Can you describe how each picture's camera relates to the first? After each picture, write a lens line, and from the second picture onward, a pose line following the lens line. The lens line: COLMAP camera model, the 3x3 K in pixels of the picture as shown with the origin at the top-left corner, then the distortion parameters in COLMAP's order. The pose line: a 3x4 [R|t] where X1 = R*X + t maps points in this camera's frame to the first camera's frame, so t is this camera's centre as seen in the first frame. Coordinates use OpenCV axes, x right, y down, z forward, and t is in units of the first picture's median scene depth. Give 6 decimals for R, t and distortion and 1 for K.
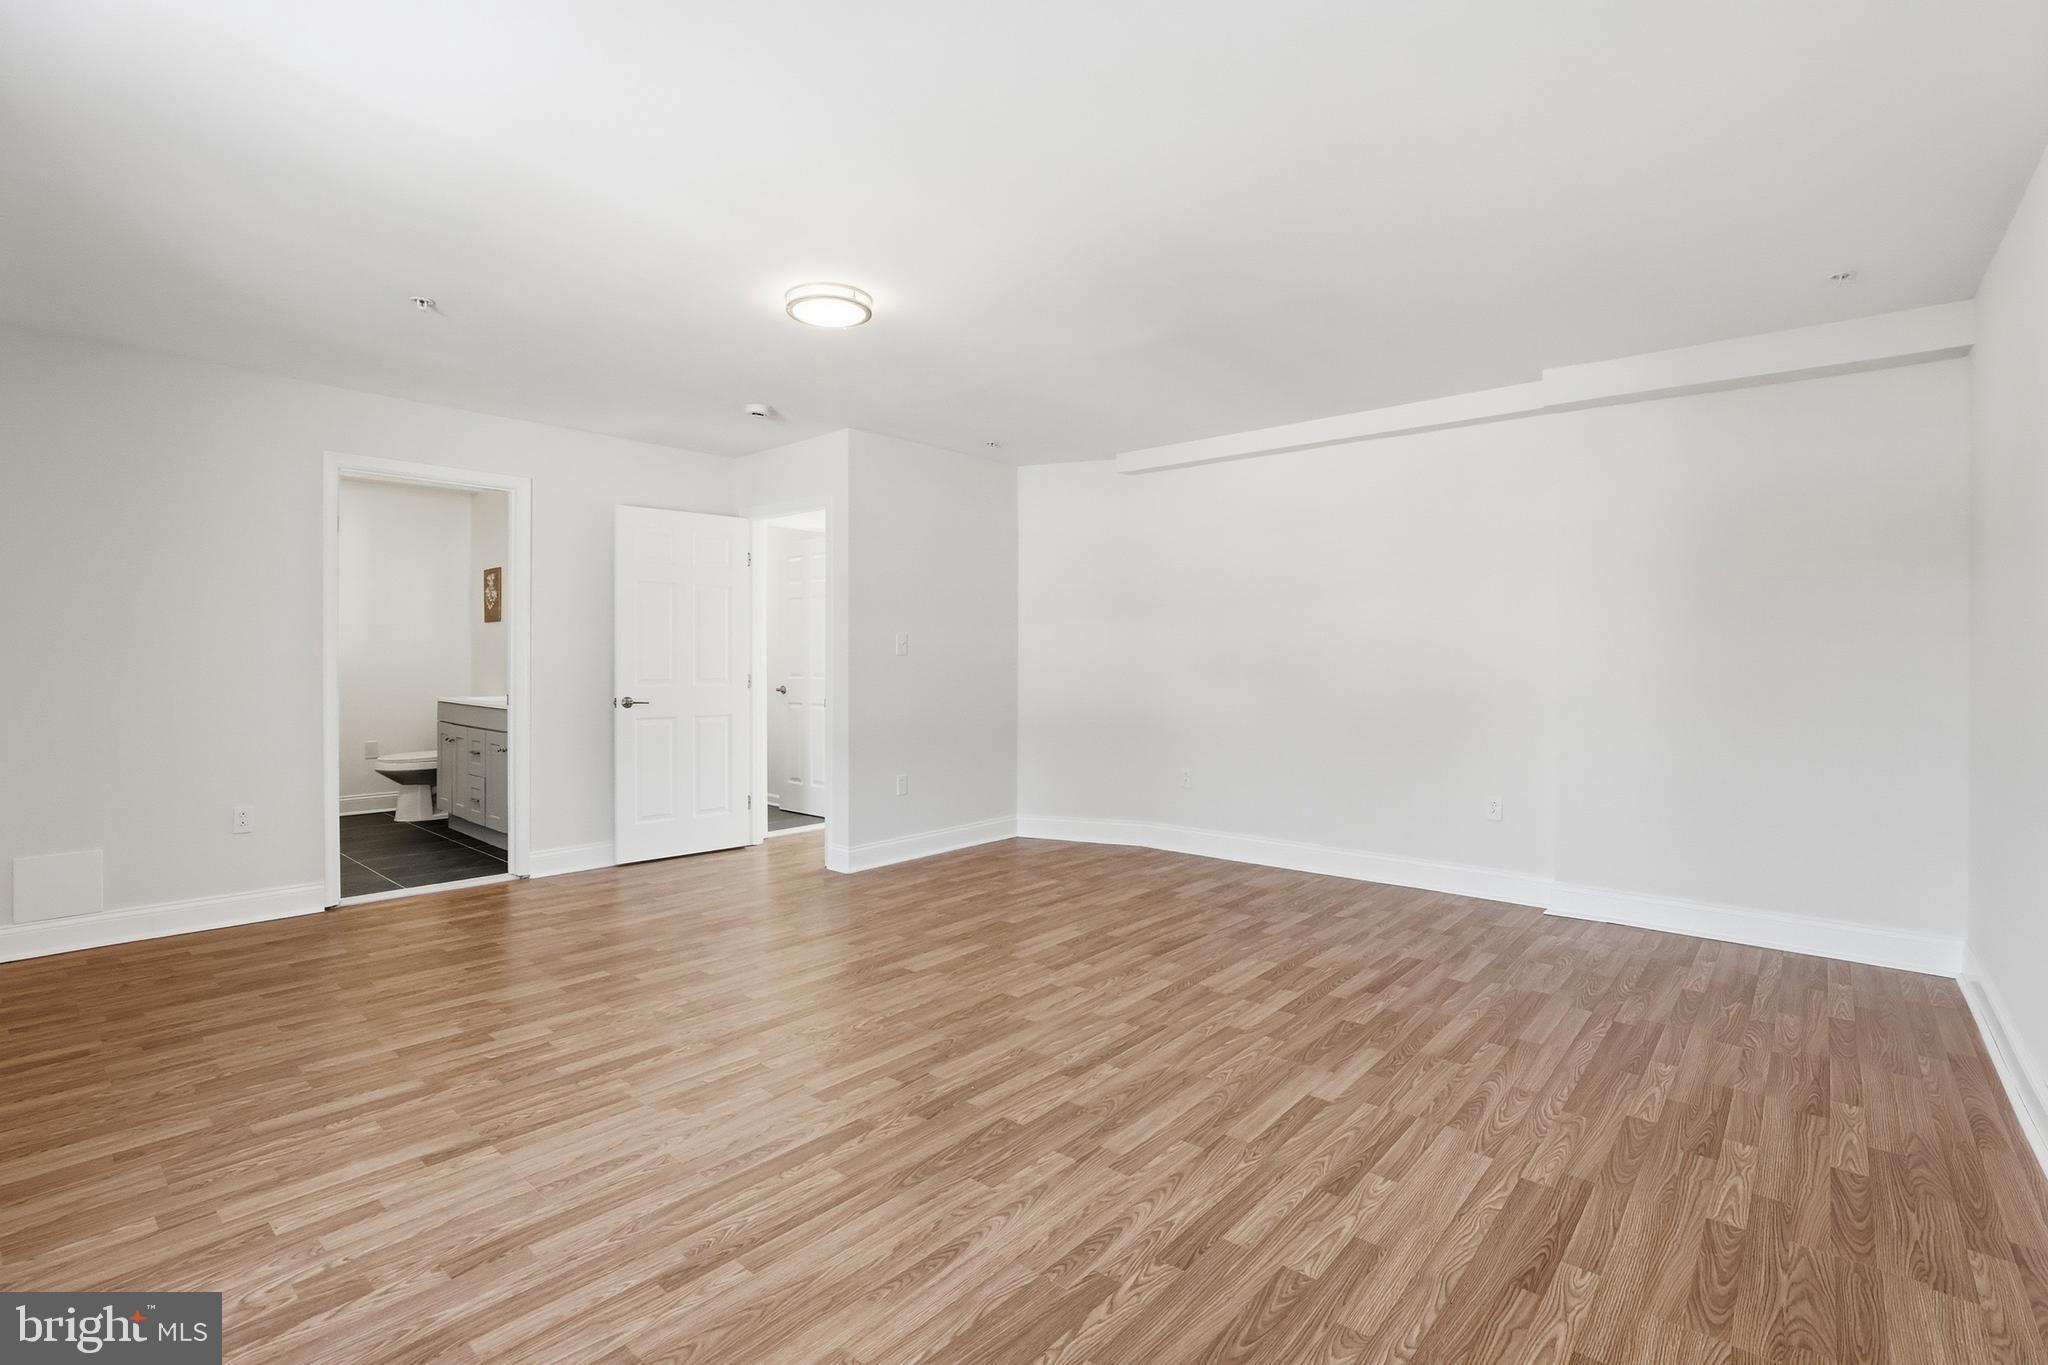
lens RADIAL K [[945.6, 0, 1023.6], [0, 945.6, 659.6], [0, 0, 1]] dist [-0.049071, 0.012715]
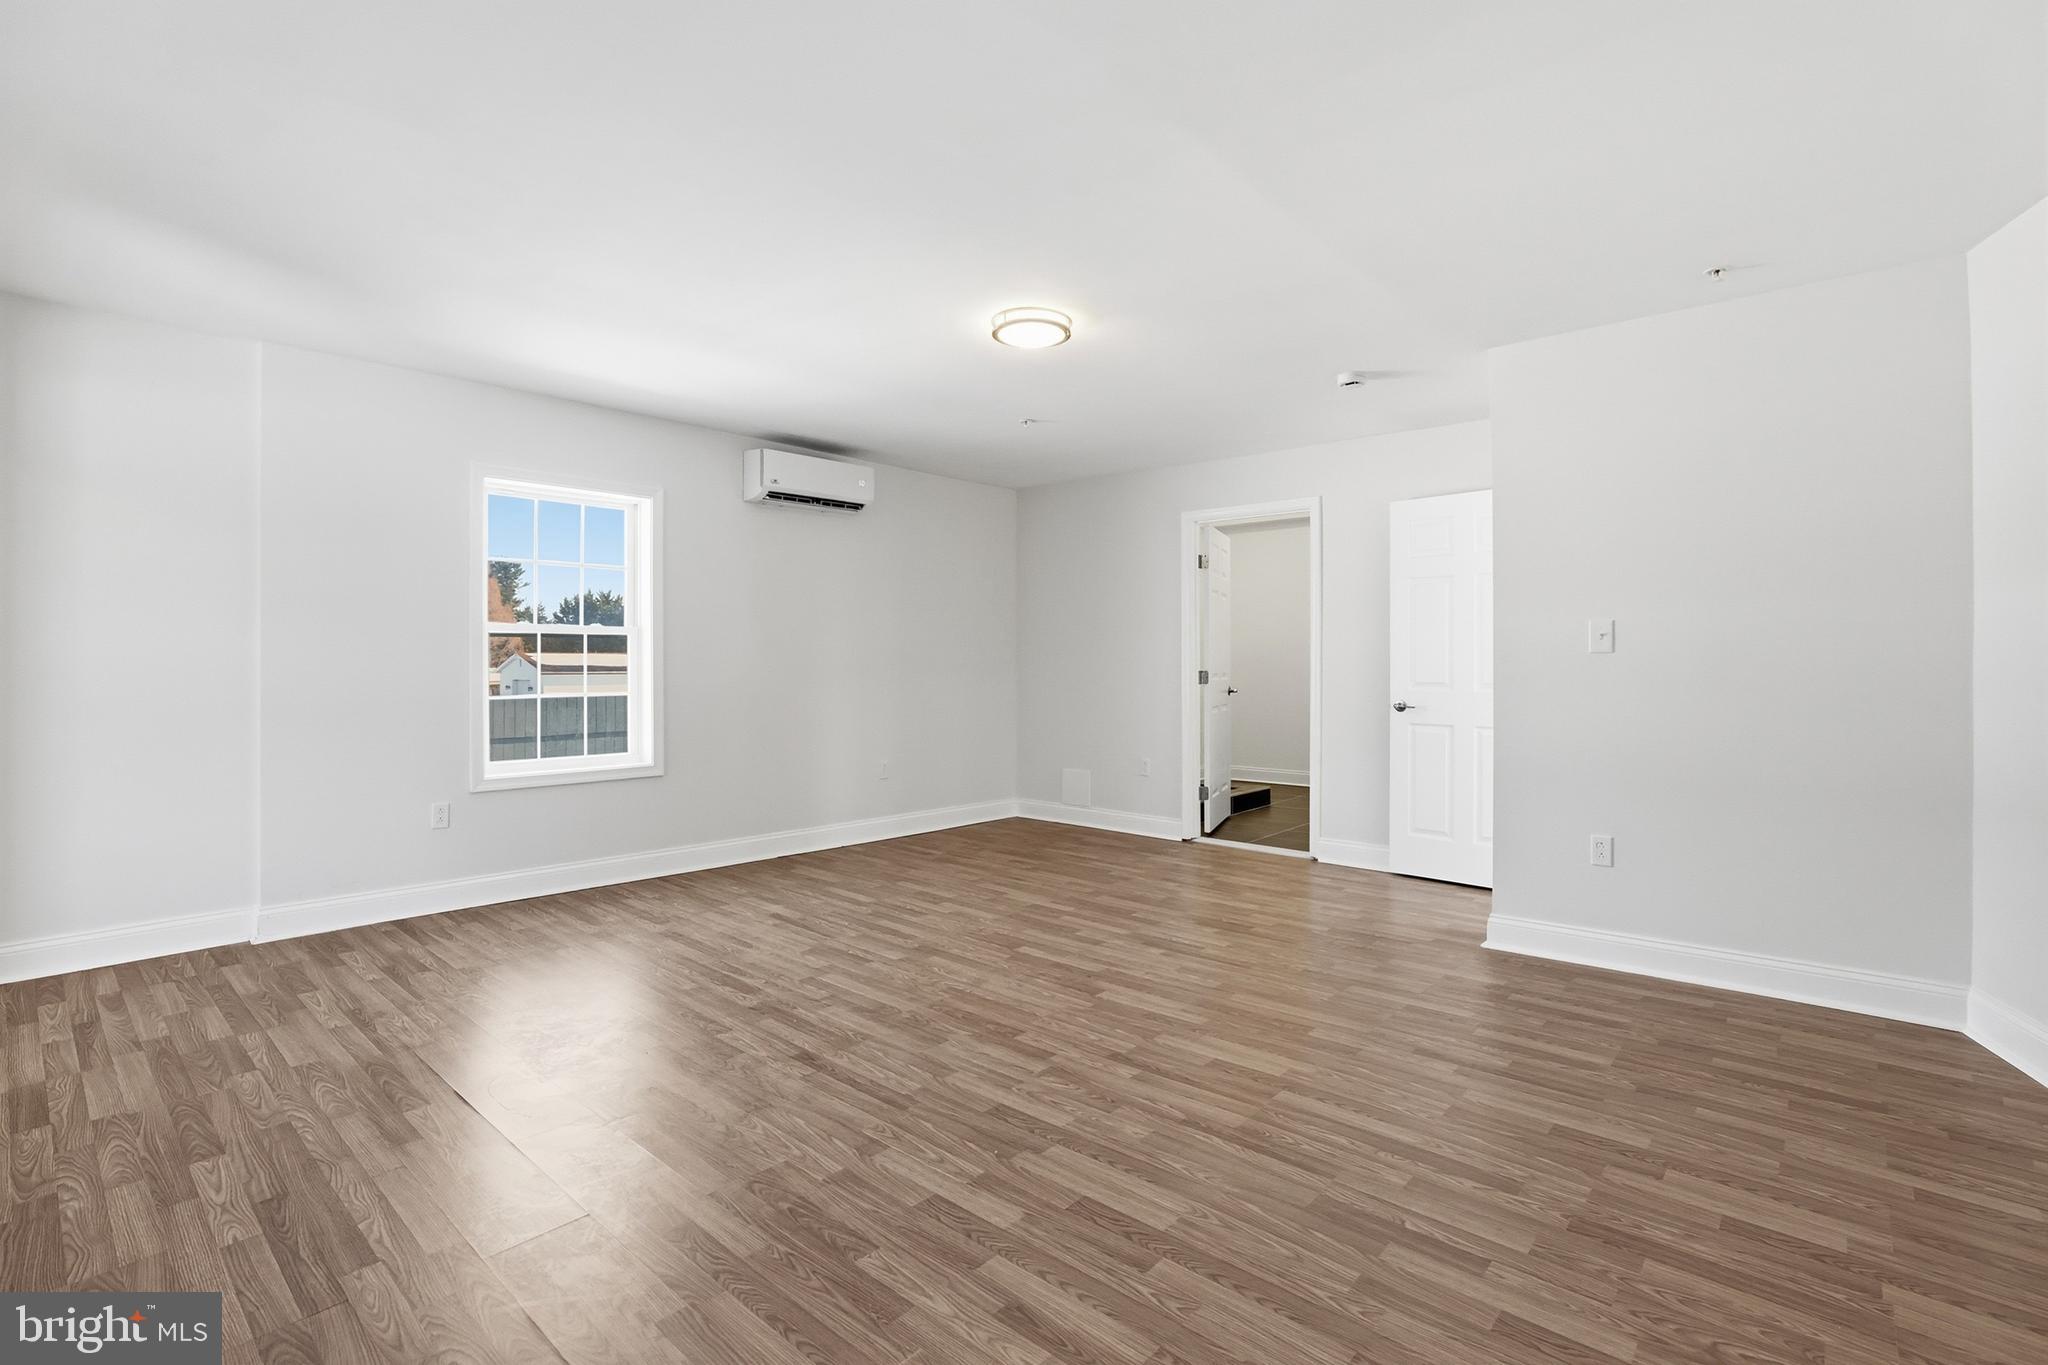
lens RADIAL K [[945.6, 0, 1023.6], [0, 945.6, 659.6], [0, 0, 1]] dist [-0.049071, 0.012715]
pose [[-0.014390, -0.005461, -0.999882, 0.742694], [-0.003905, 0.999978, -0.005406, 0.007762], [0.999889, 0.003827, -0.014411, 0.867747]]
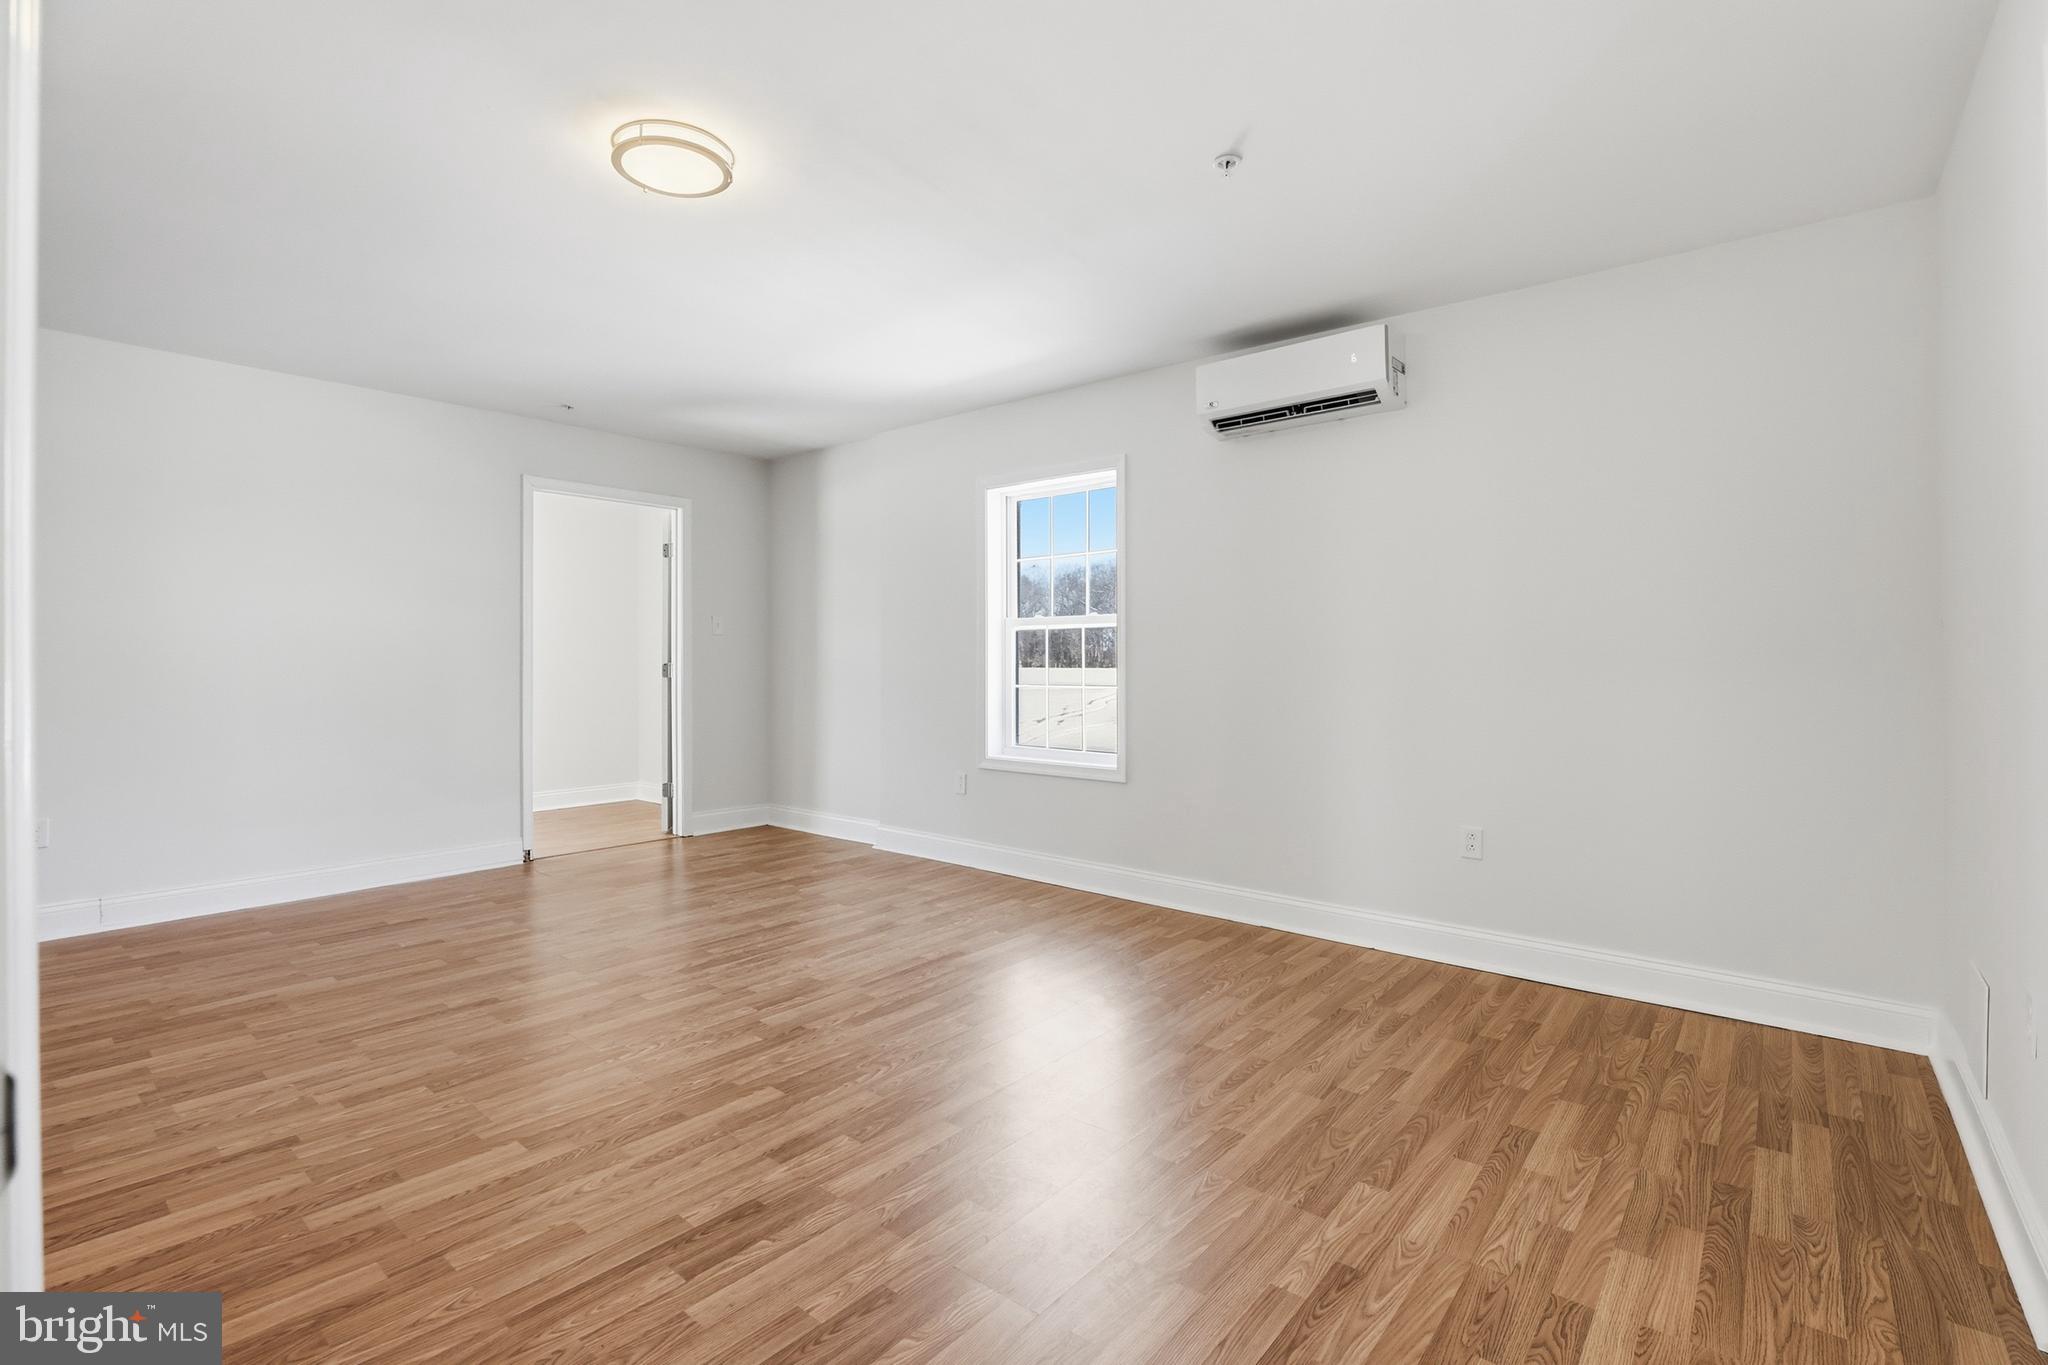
lens RADIAL K [[945.6, 0, 1023.6], [0, 945.6, 659.6], [0, 0, 1]] dist [-0.049071, 0.012715]
pose [[-0.999852, -0.001301, -0.017164, -0.406560], [-0.001425, 0.999973, 0.007205, 0.006531], [0.017154, 0.007228, -0.999827, 1.488381]]
